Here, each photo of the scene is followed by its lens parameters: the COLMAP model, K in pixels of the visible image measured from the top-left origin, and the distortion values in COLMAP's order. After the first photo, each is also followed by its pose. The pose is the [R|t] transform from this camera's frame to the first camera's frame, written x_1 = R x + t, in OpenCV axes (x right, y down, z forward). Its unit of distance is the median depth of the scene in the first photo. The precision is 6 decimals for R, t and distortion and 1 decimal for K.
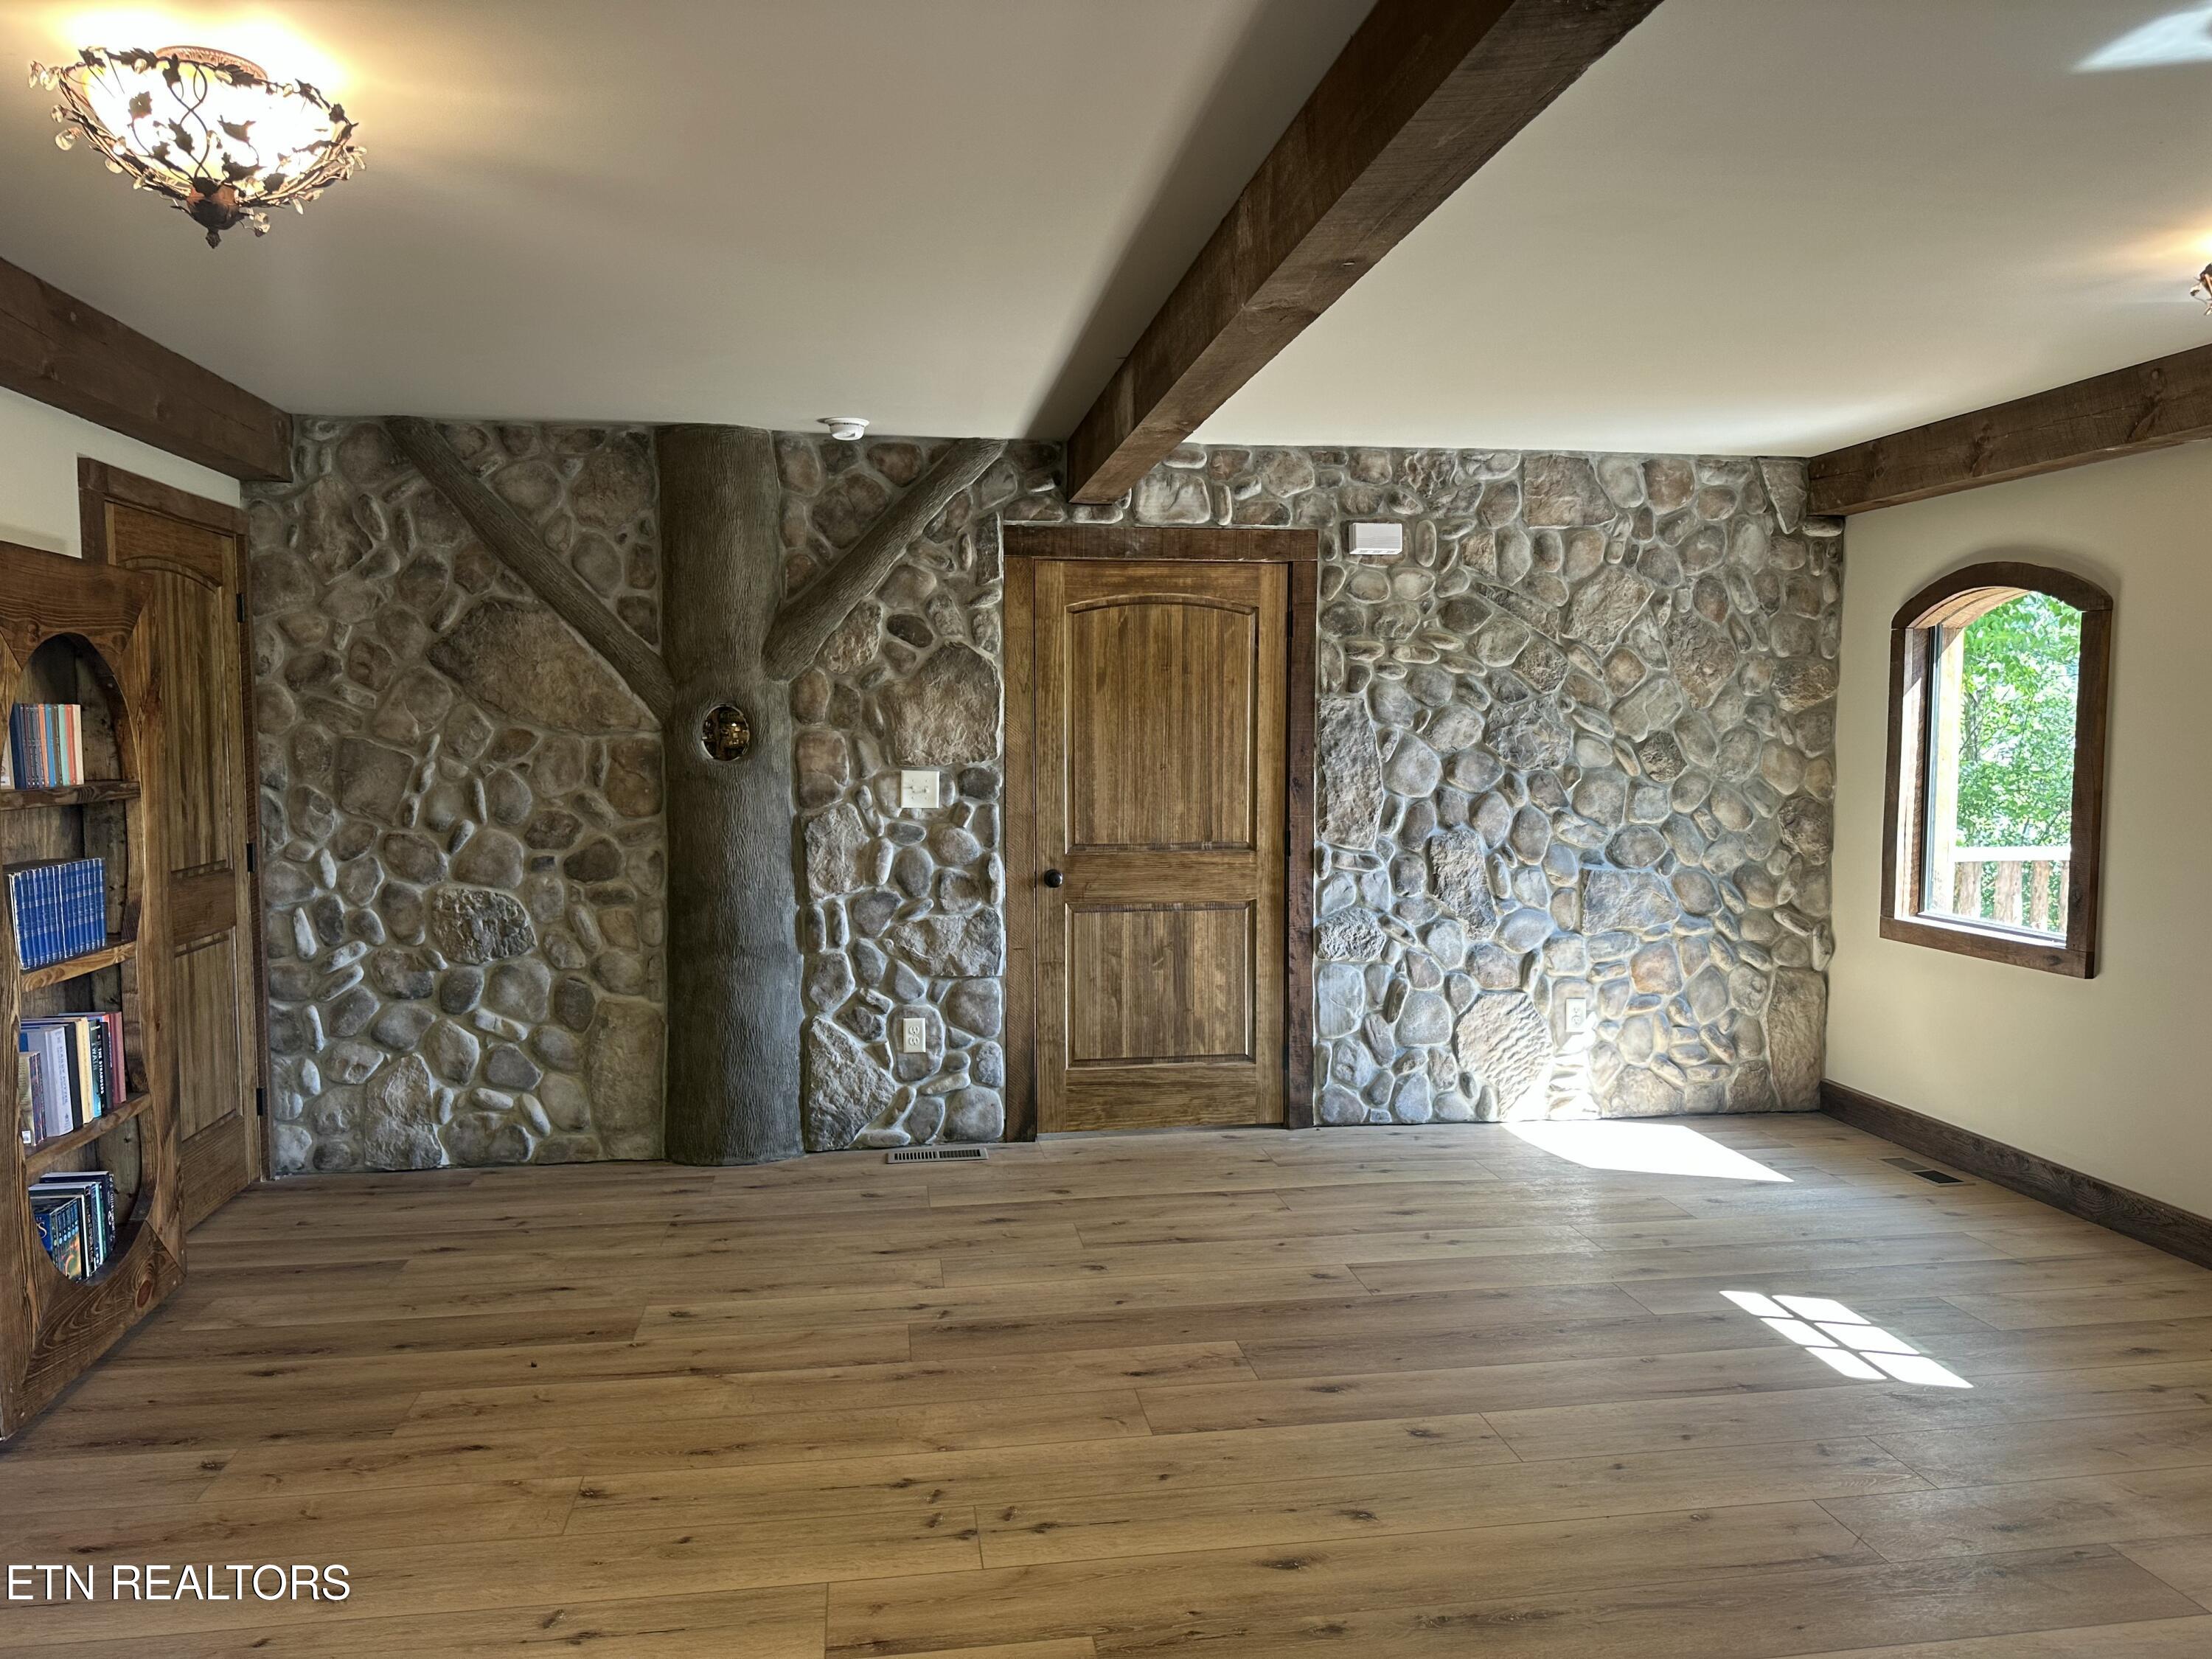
lens RADIAL K [[1549.1, 0, 1115.6], [0, 1549.1, 836.6], [0, 0, 1]] dist [0.143465, -0.245442]
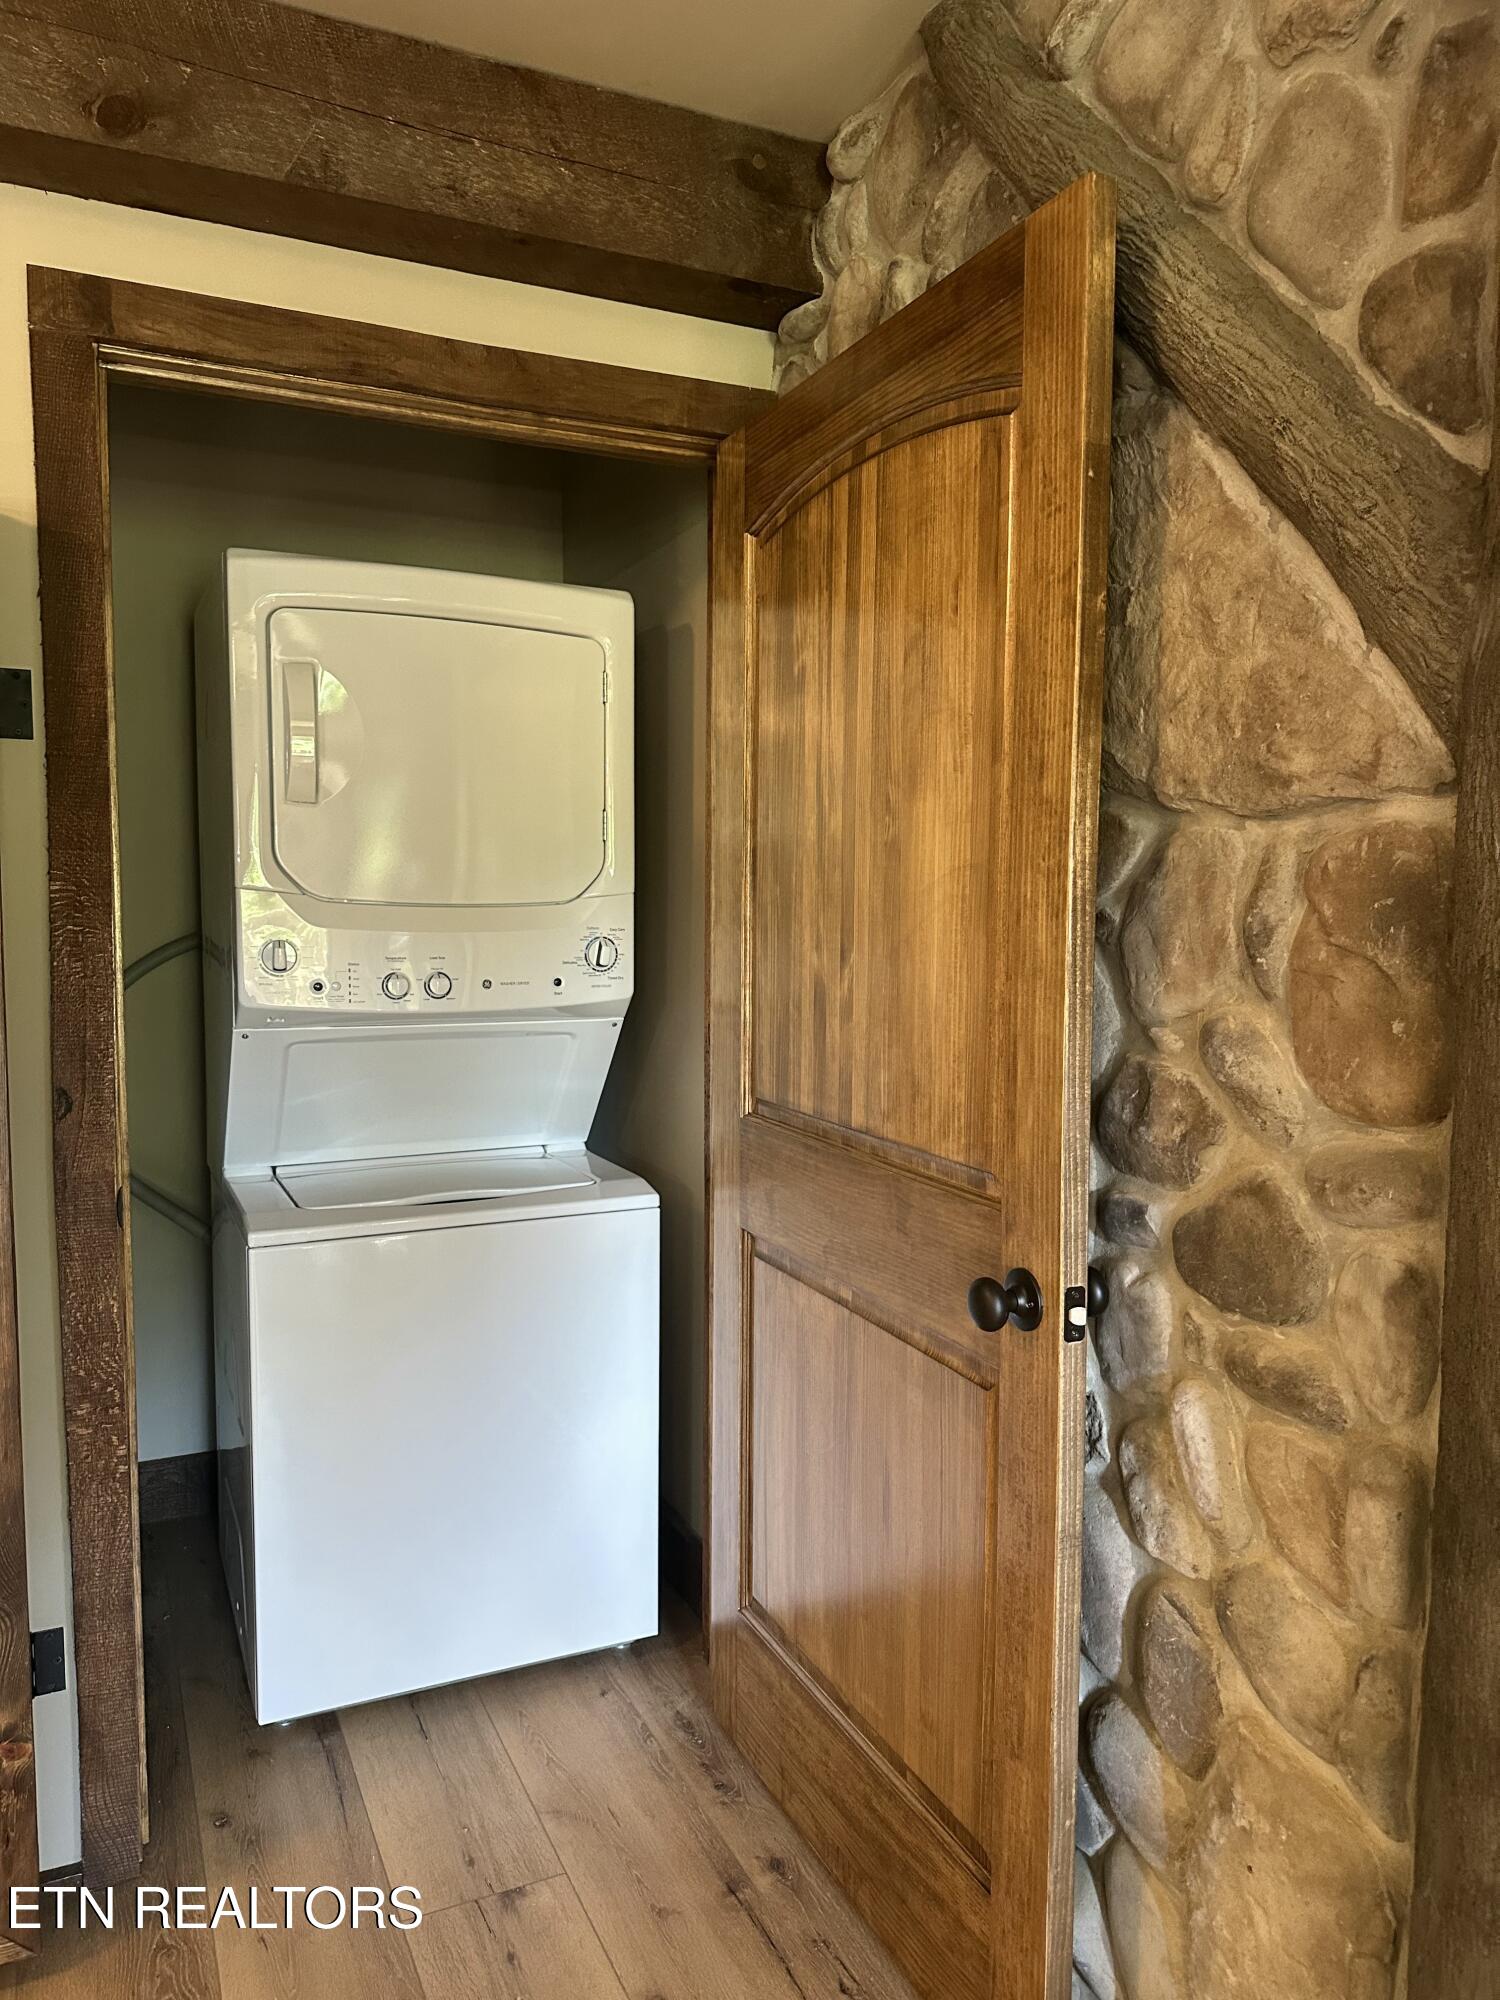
lens RADIAL K [[1419.1, 0, 752.3], [0, 1419.1, 1010.4], [0, 0, 1]] dist [0.000341, -0.002034]
pose [[0.271340, 0.078769, -0.959255, -0.106802], [-0.075798, 0.995299, 0.060288, -0.038105], [0.959494, 0.056351, 0.276035, 0.840869]]
